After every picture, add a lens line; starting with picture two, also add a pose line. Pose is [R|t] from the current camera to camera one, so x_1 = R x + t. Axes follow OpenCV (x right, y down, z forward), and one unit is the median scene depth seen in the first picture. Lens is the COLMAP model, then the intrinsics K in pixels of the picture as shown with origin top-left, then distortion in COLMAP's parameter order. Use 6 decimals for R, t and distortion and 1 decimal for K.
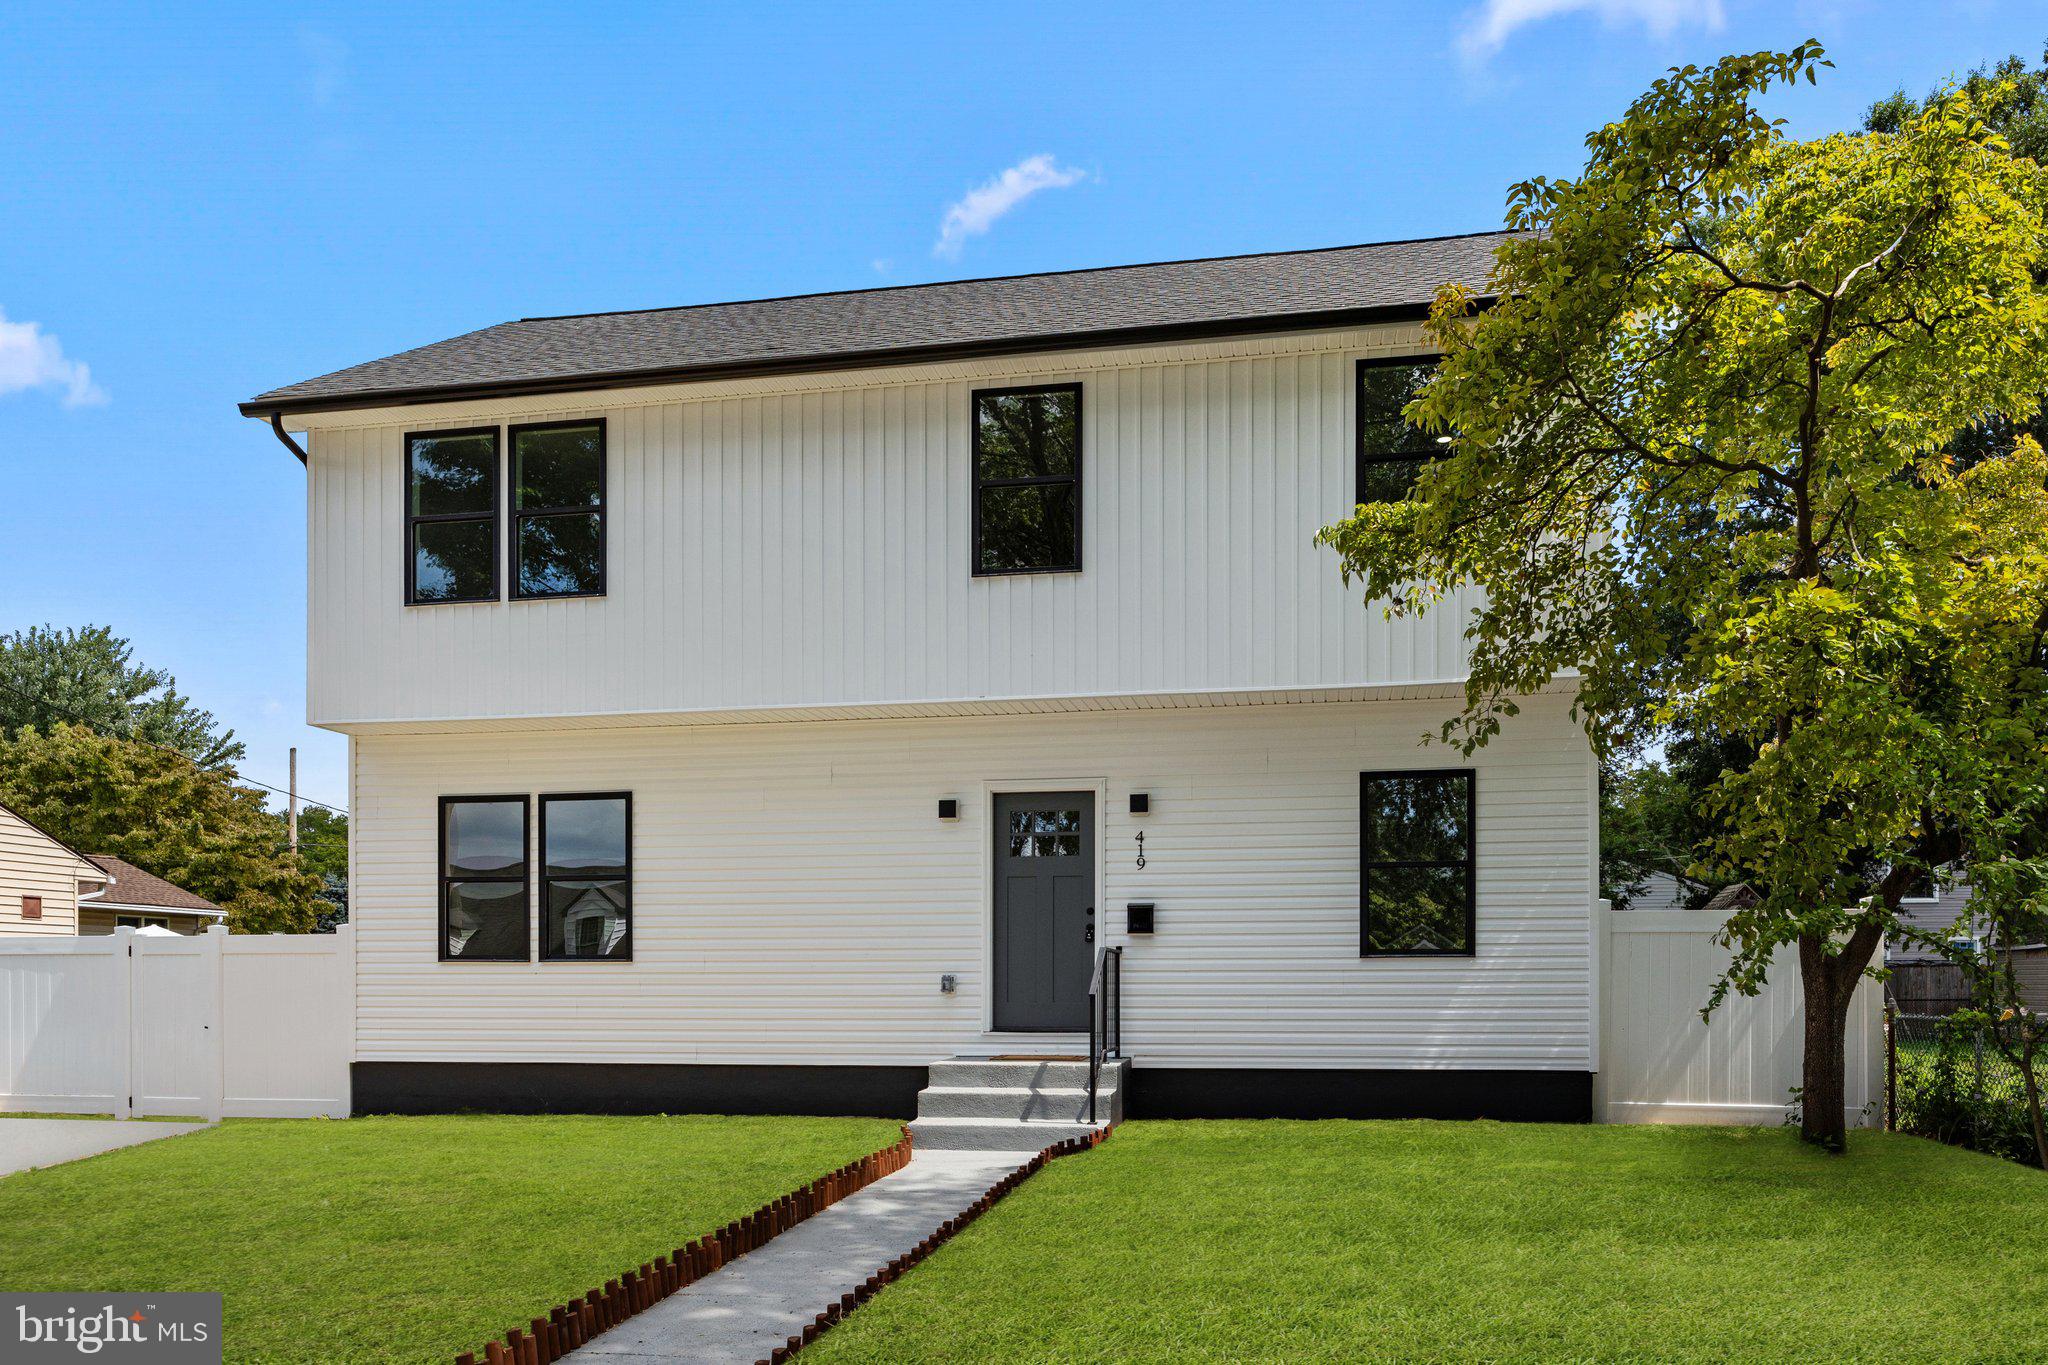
lens RADIAL K [[1440.5, 0, 1017.4], [0, 1440.5, 703.6], [0, 0, 1]] dist [0.002148, -0.002447]
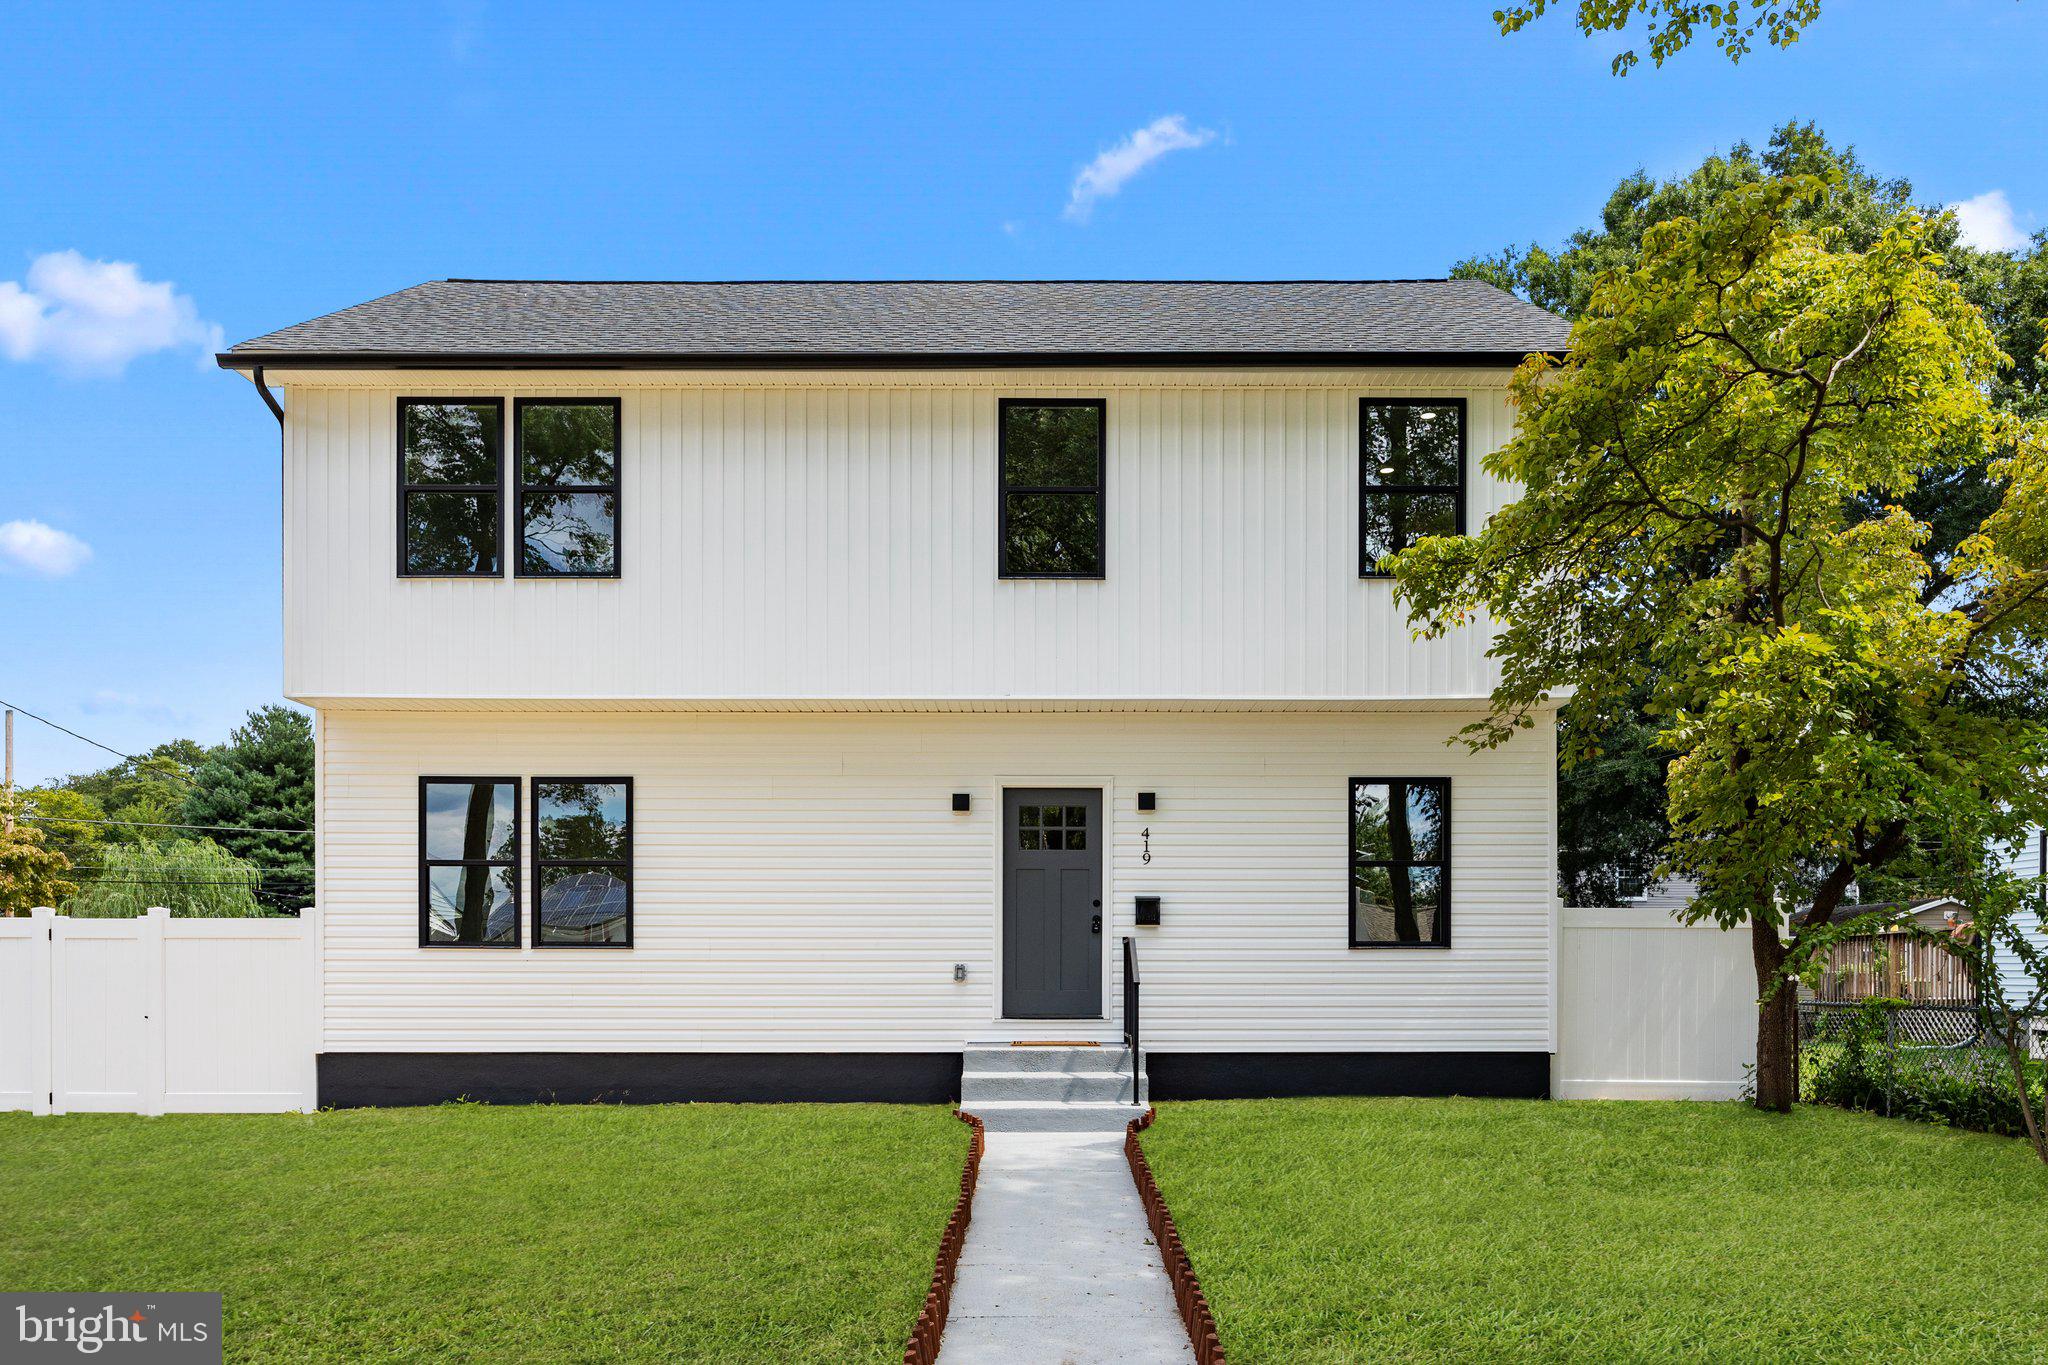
lens RADIAL K [[1440.5, 0, 1015.5], [0, 1440.5, 692.9], [0, 0, 1]] dist [0.002148, -0.002447]
pose [[0.983165, 0.036717, 0.178990, -0.202628], [-0.036720, 0.999320, -0.003296, -0.003262], [-0.178990, -0.003332, 0.983845, -0.020190]]
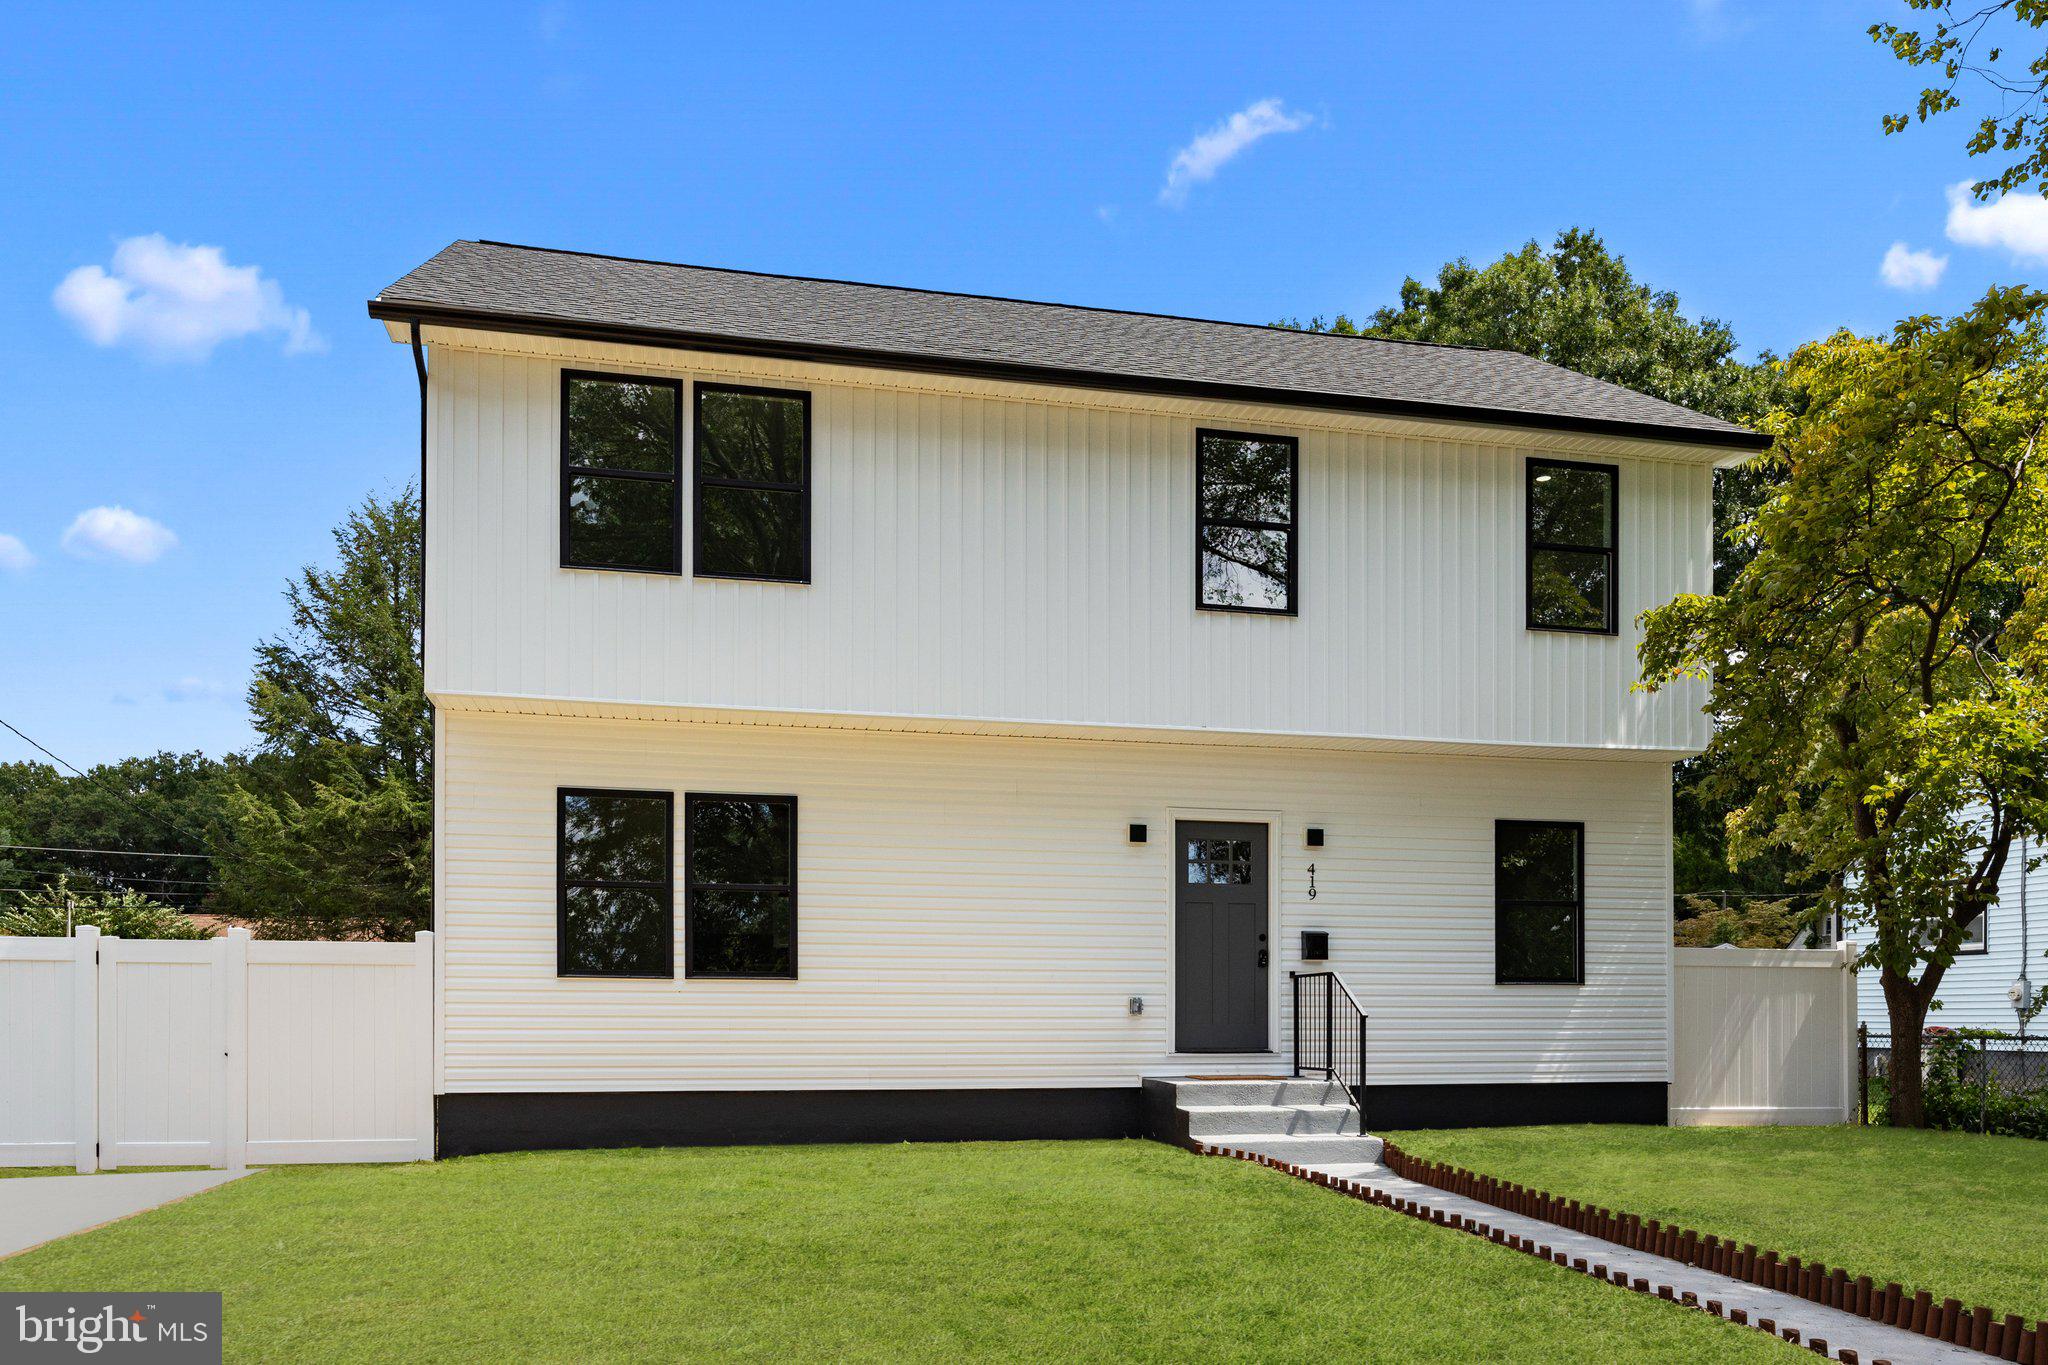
lens RADIAL K [[1460.8, 0, 1048.5], [0, 1460.8, 720.6], [0, 0, 1]] dist [-0.001150, 0.002846]
pose [[0.921628, 0.080353, 0.379664, -0.516835], [-0.078183, 0.996714, -0.021158, 0.021566], [-0.380117, -0.010183, 0.924882, 0.076465]]
